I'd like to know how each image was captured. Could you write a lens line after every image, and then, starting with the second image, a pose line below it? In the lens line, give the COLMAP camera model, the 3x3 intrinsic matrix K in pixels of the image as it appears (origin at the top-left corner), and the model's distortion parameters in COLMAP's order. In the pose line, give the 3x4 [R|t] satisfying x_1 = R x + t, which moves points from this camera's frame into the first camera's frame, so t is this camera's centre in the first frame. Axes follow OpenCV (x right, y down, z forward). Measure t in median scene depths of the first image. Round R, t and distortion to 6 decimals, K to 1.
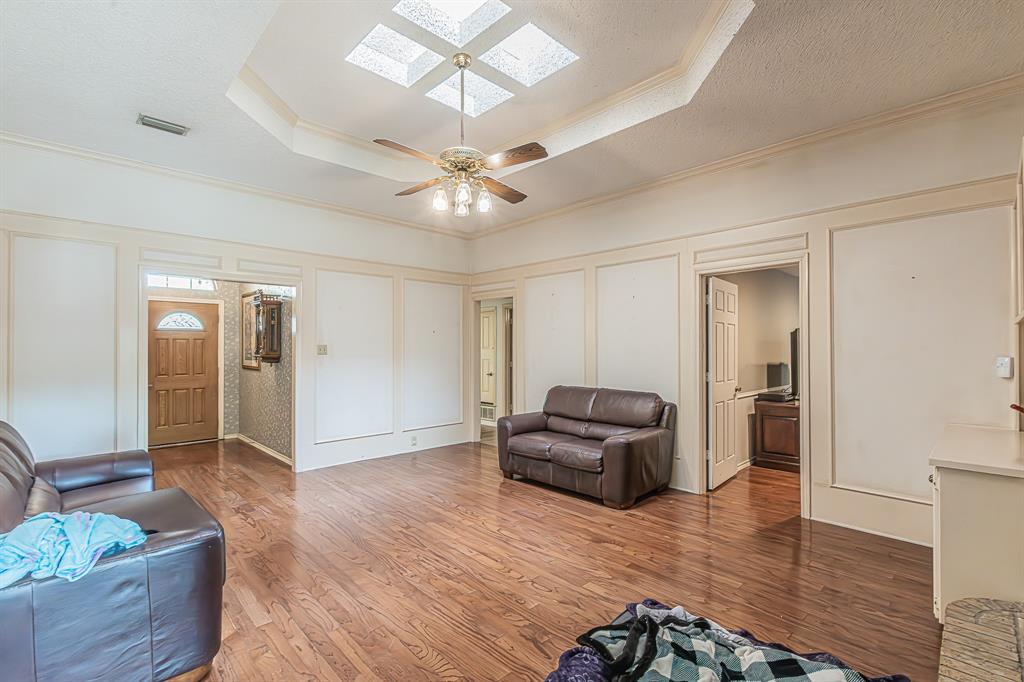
lens RADIAL K [[461.2, 0, 514.5], [0, 461.2, 343.9], [0, 0, 1]] dist [-0.002467, -0.001102]
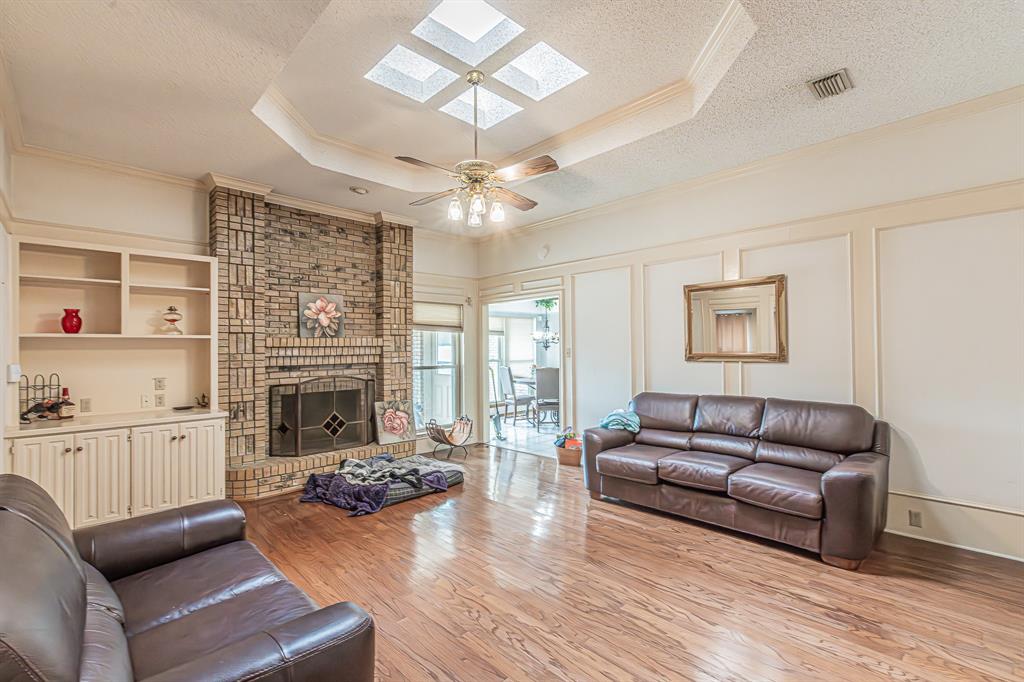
lens RADIAL K [[461.2, 0, 514.5], [0, 461.2, 343.9], [0, 0, 1]] dist [-0.002467, -0.001102]
pose [[-0.999887, 0.013502, -0.006579, -0.172738], [0.013573, 0.999849, -0.010841, 0.003540], [0.006431, -0.010929, -0.999920, 1.823257]]
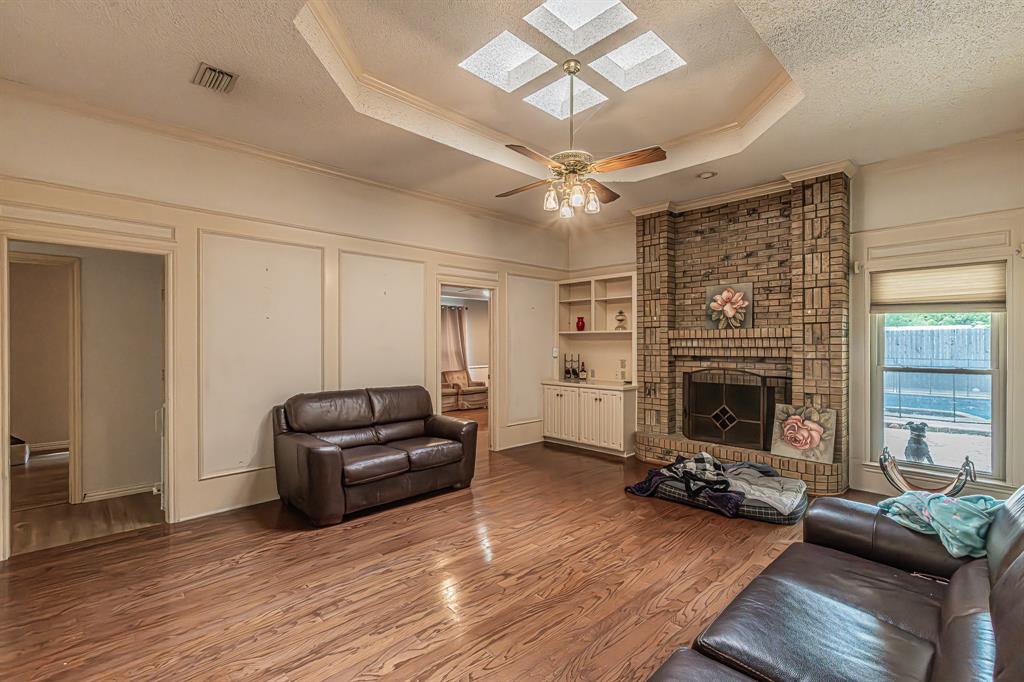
lens RADIAL K [[461.2, 0, 514.5], [0, 461.2, 343.9], [0, 0, 1]] dist [-0.002467, -0.001102]
pose [[-0.000447, 0.003000, 0.999995, -1.028988], [-0.002820, 0.999992, -0.003002, 0.012469], [-0.999996, -0.002821, -0.000438, 1.008124]]
